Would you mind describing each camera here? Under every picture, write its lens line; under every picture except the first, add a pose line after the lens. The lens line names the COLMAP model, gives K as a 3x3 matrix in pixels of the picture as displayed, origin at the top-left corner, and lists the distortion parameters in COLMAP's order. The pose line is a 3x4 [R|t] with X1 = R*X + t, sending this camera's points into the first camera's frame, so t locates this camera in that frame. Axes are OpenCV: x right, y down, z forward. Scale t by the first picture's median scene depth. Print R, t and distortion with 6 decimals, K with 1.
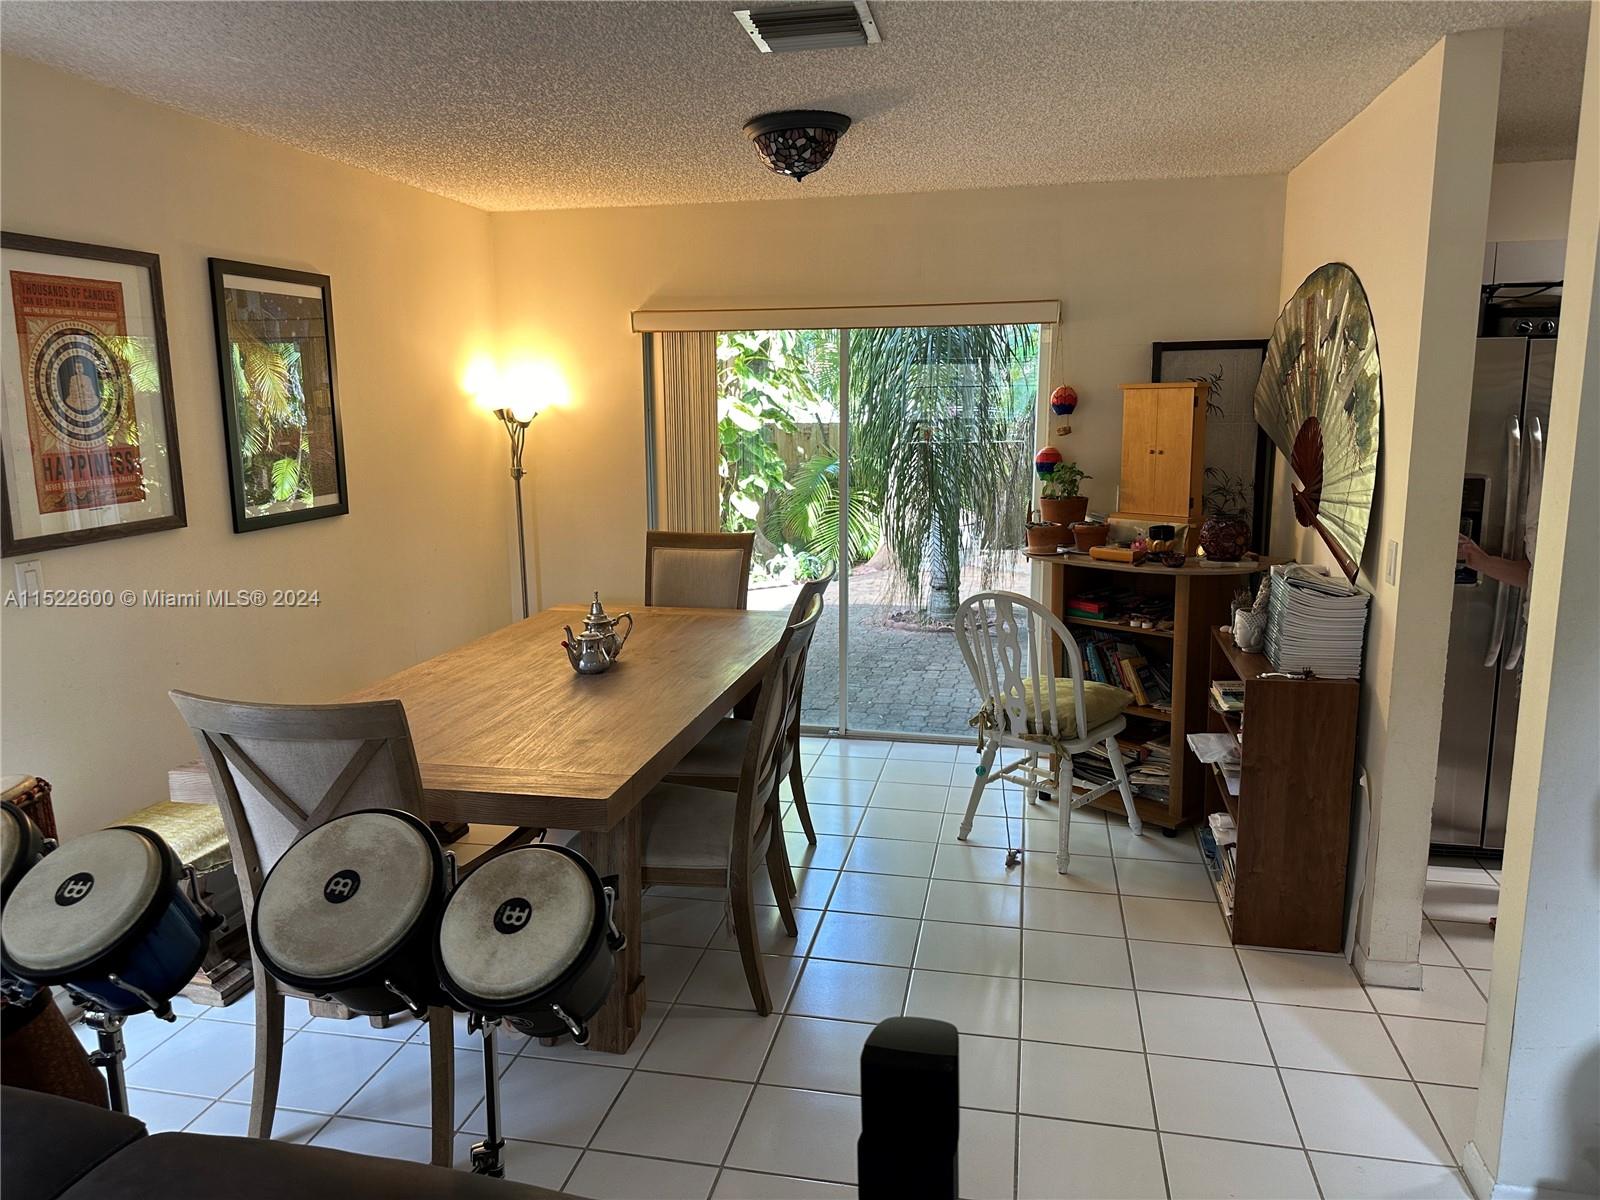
lens RADIAL K [[1126.6, 0, 804.7], [0, 1126.6, 608.7], [0, 0, 1]] dist [0.049787, -0.062643]
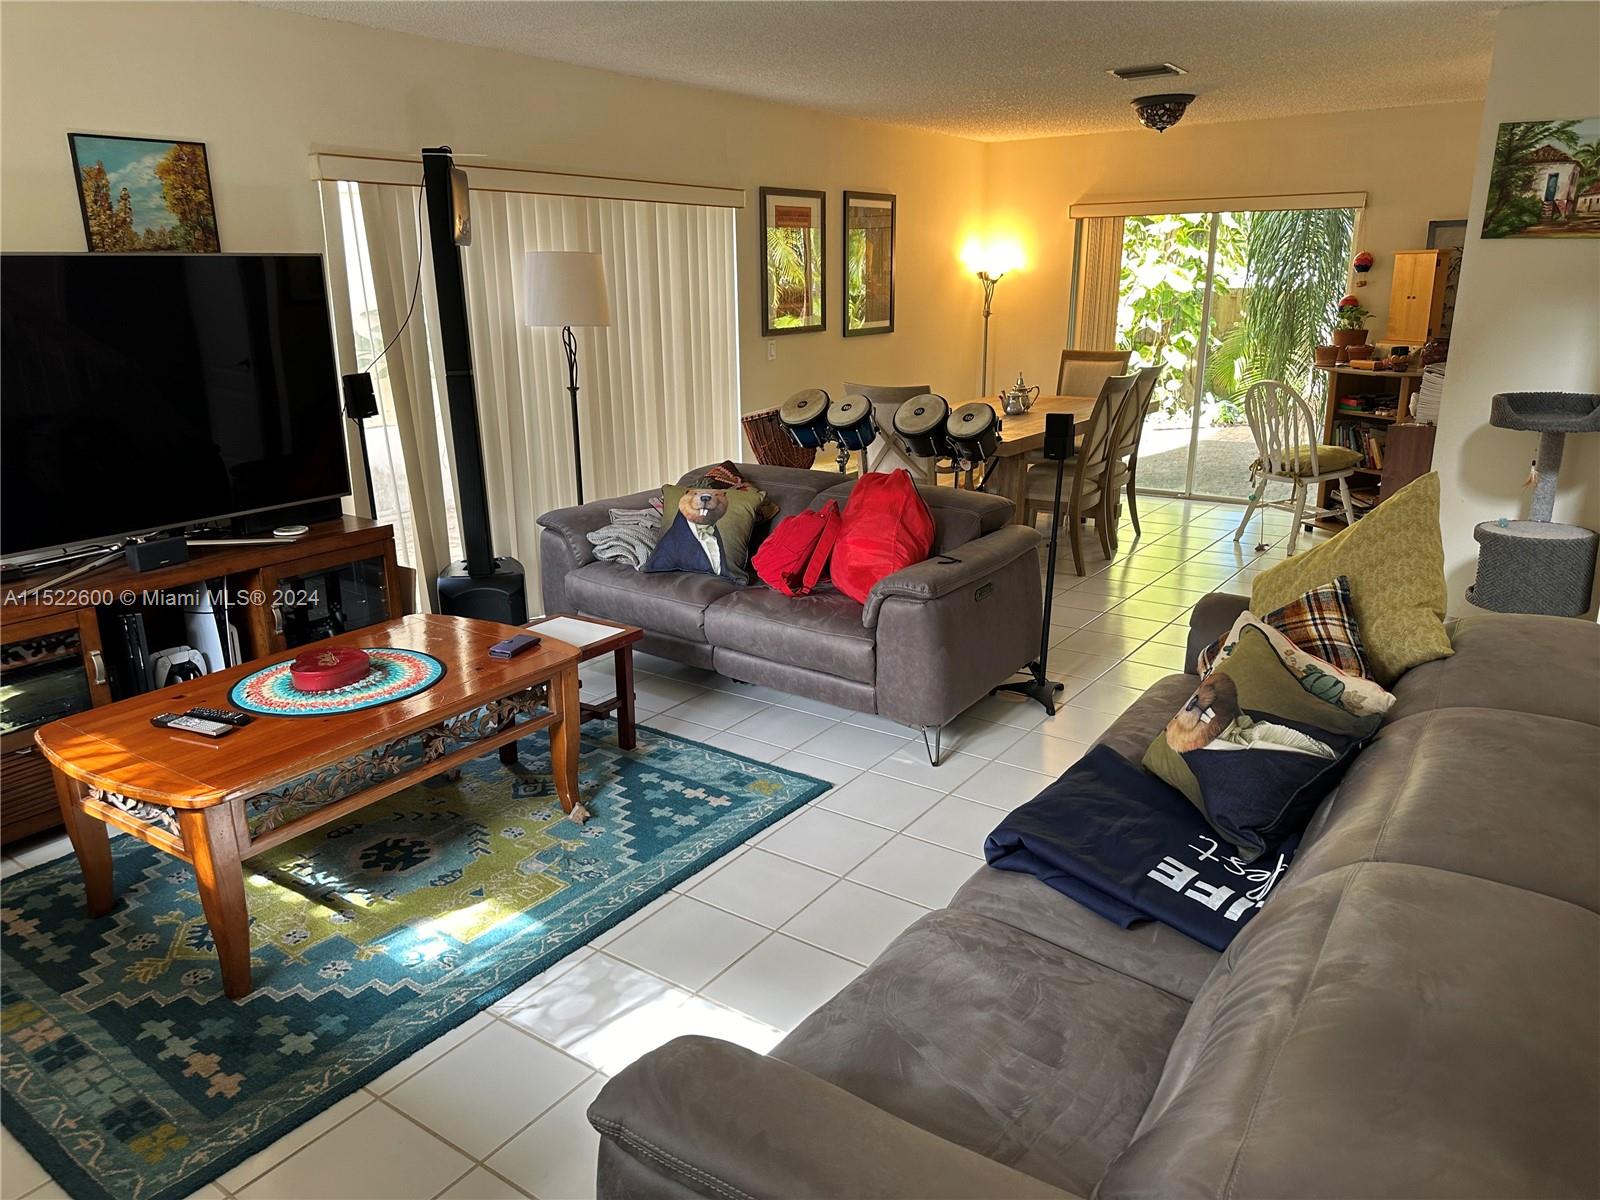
lens RADIAL K [[1126.6, 0, 789.2], [0, 1126.6, 607.7], [0, 0, 1]] dist [0.049787, -0.062643]
pose [[0.912502, 0.114362, -0.392761, 0.246783], [-0.072490, 0.990137, 0.119887, 0.180718], [0.402597, -0.080926, 0.911793, -0.897014]]
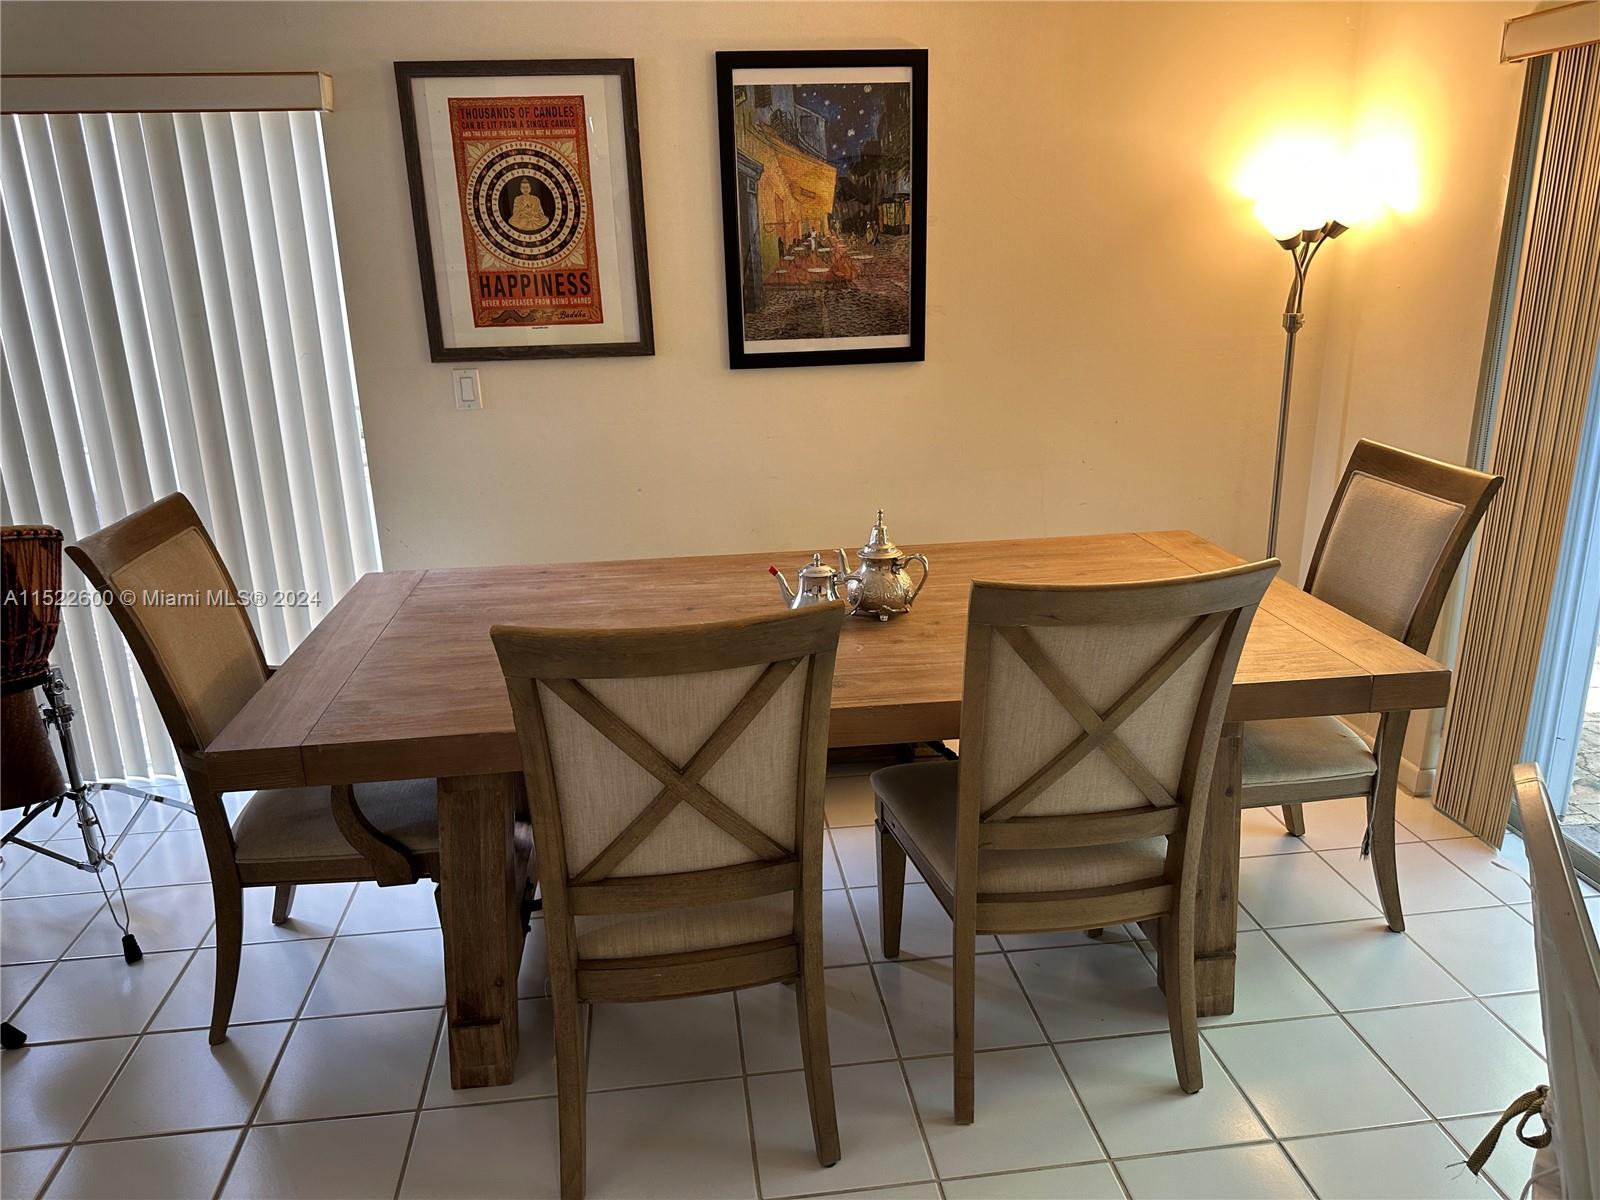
lens RADIAL K [[1126.6, 0, 794.4], [0, 1126.6, 604.8], [0, 0, 1]] dist [0.049787, -0.062643]
pose [[0.307781, 0.276194, -0.910488, 0.431794], [-0.156610, 0.958594, 0.237846, -0.113749], [0.938480, 0.069387, 0.338291, 0.784877]]
